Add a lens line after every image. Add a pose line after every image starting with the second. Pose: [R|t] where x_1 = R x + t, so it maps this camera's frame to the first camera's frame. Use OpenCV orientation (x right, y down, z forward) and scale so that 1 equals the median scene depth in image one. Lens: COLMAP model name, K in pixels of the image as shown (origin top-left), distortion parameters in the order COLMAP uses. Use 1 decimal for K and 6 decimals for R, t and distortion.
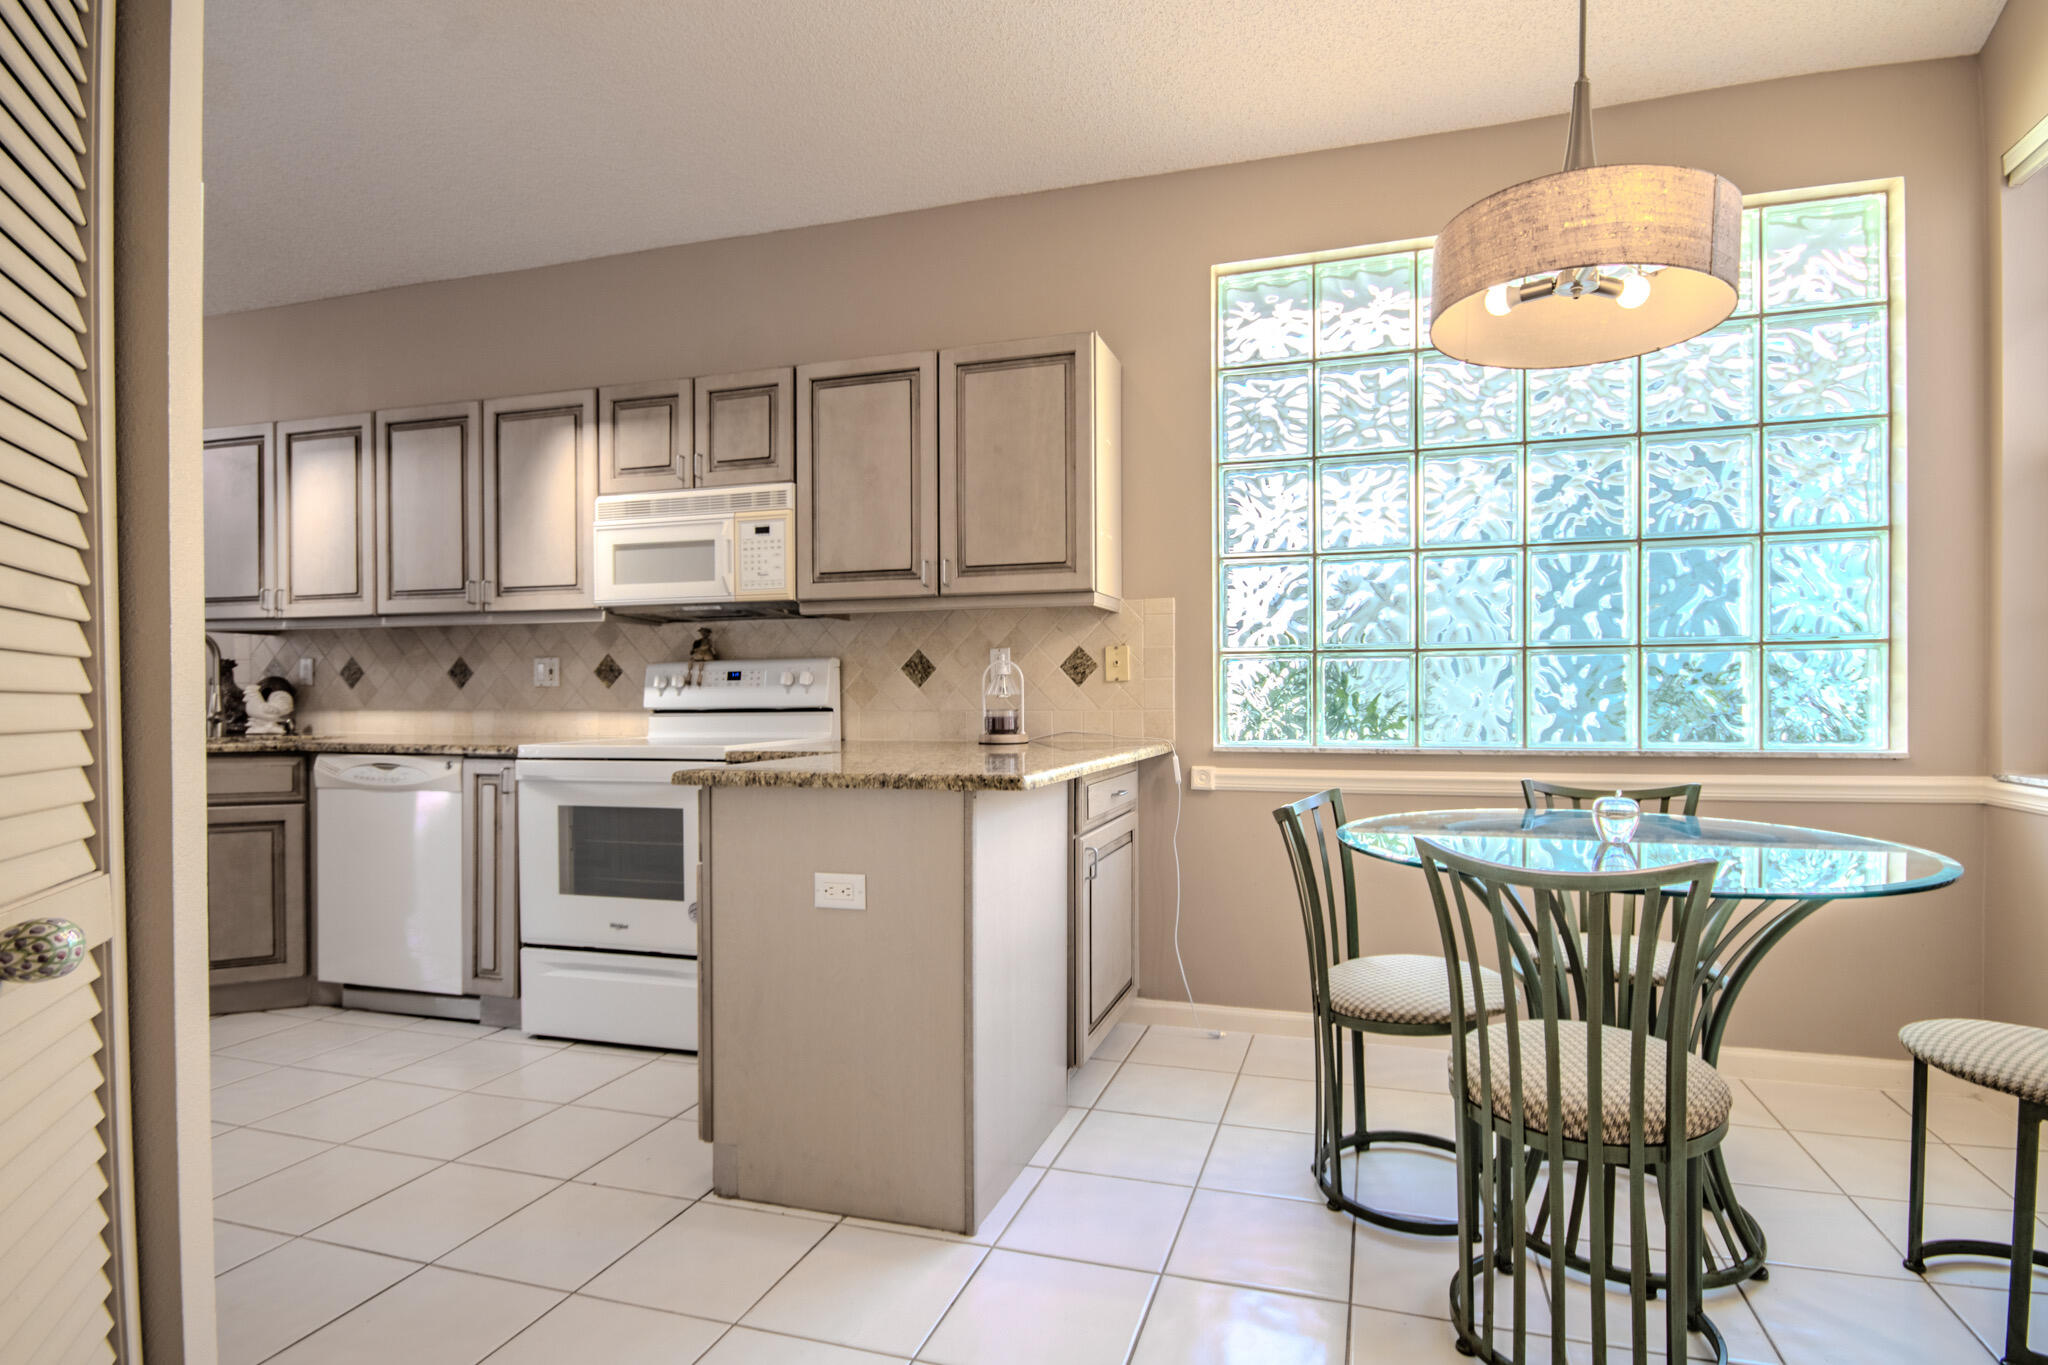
lens RADIAL K [[1124.5, 0, 1026.2], [0, 1124.5, 689.7], [0, 0, 1]] dist [0.002469, 0.000372]
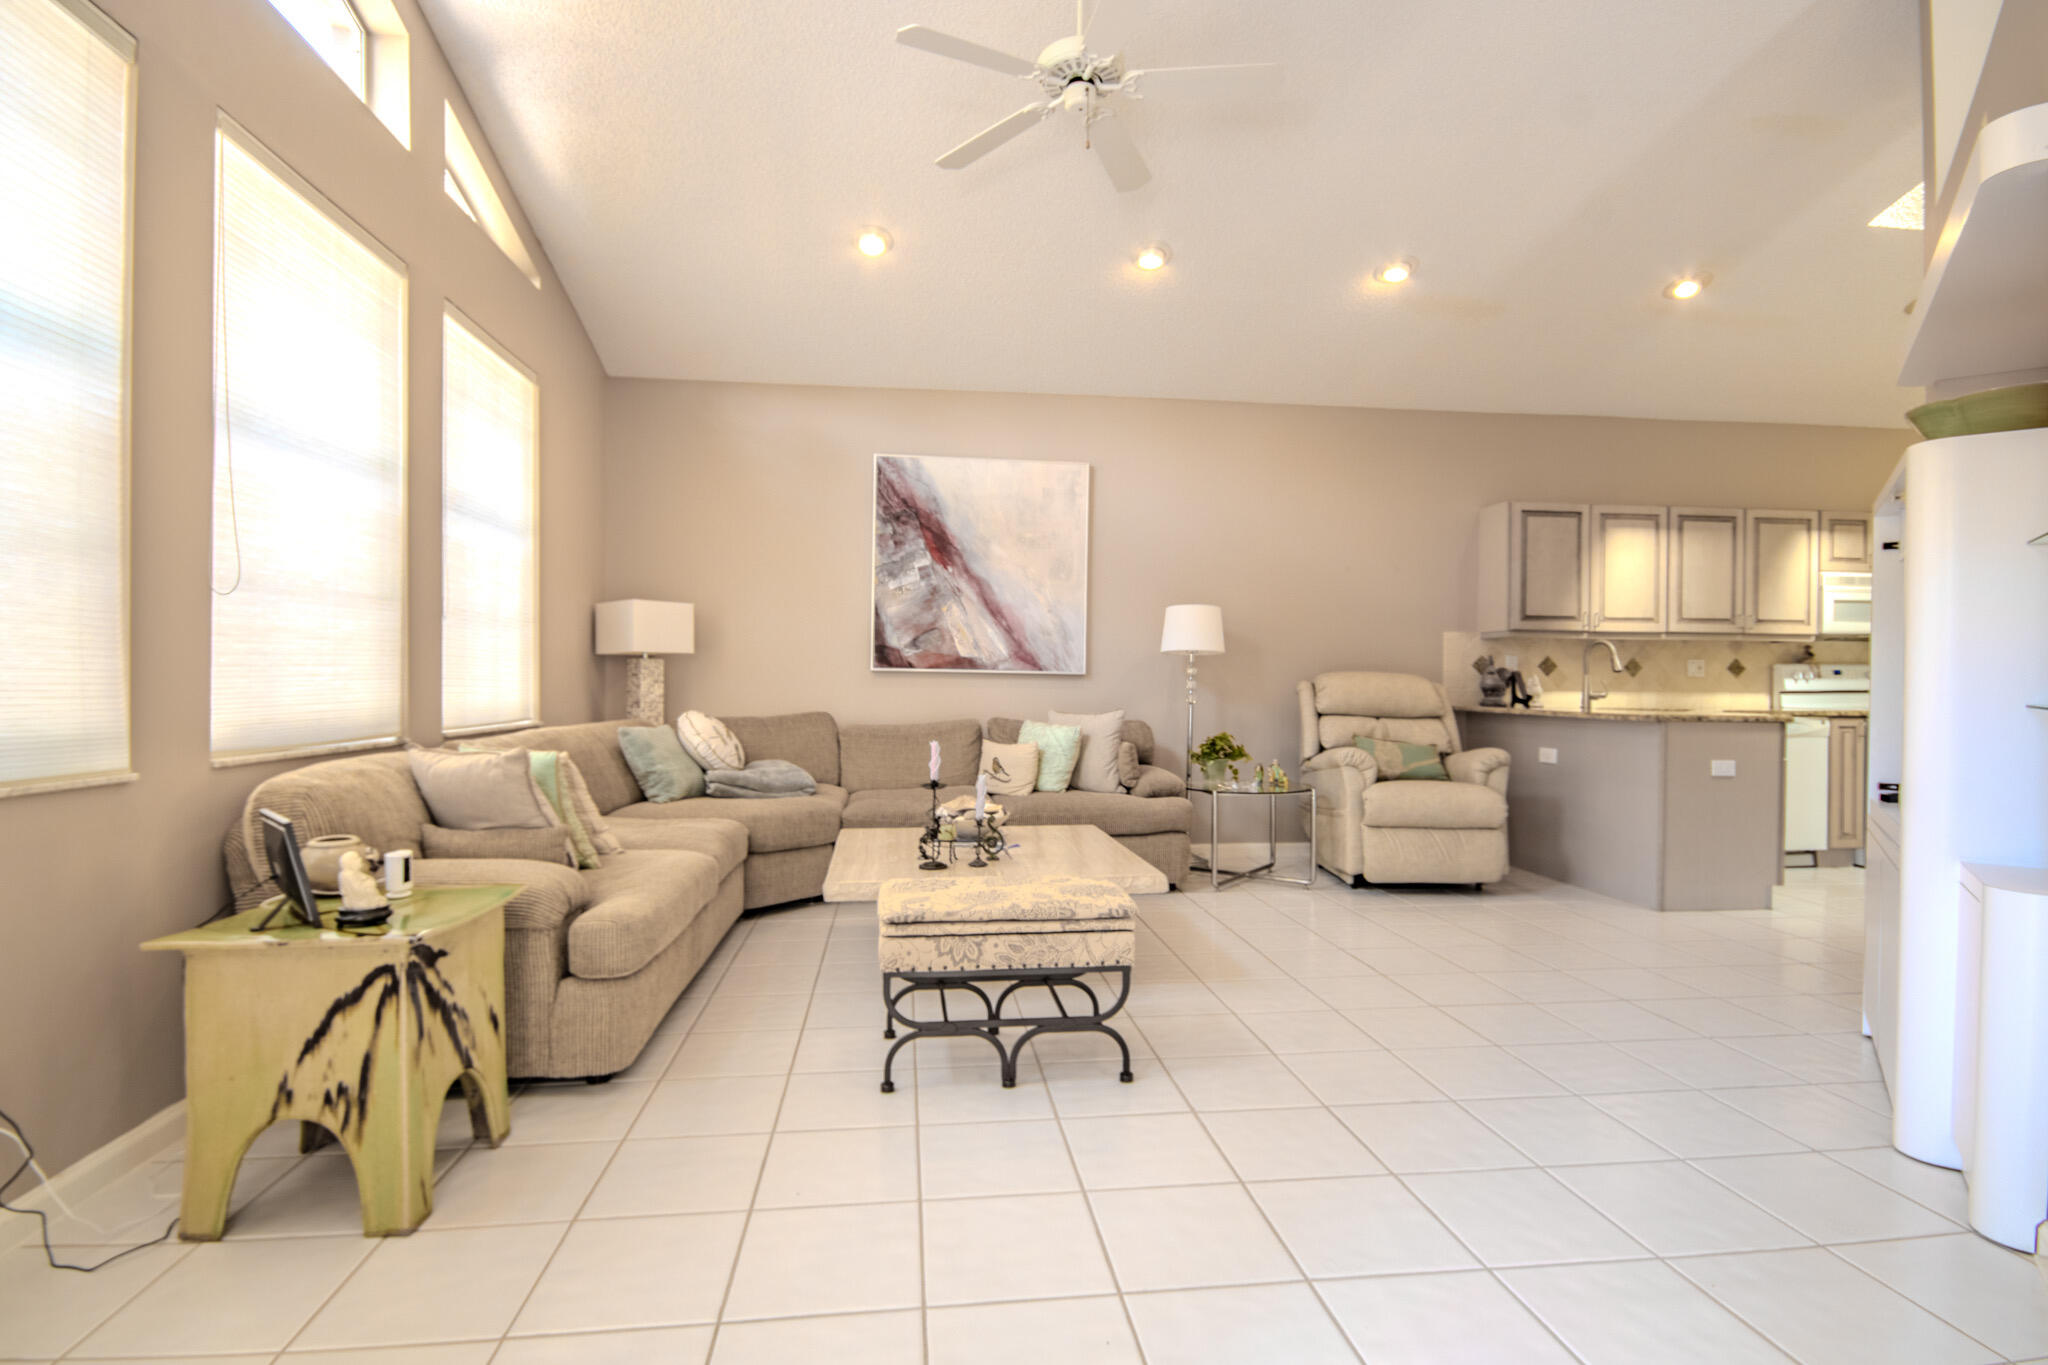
lens RADIAL K [[968.9, 0, 1023.5], [0, 968.9, 685.3], [0, 0, 1]] dist [0.003475, 0.000214]
pose [[0.907834, 0.004416, 0.419307, -2.094682], [-0.009735, 0.999897, 0.010547, 0.004866], [-0.419217, -0.013657, 0.907783, 0.122541]]
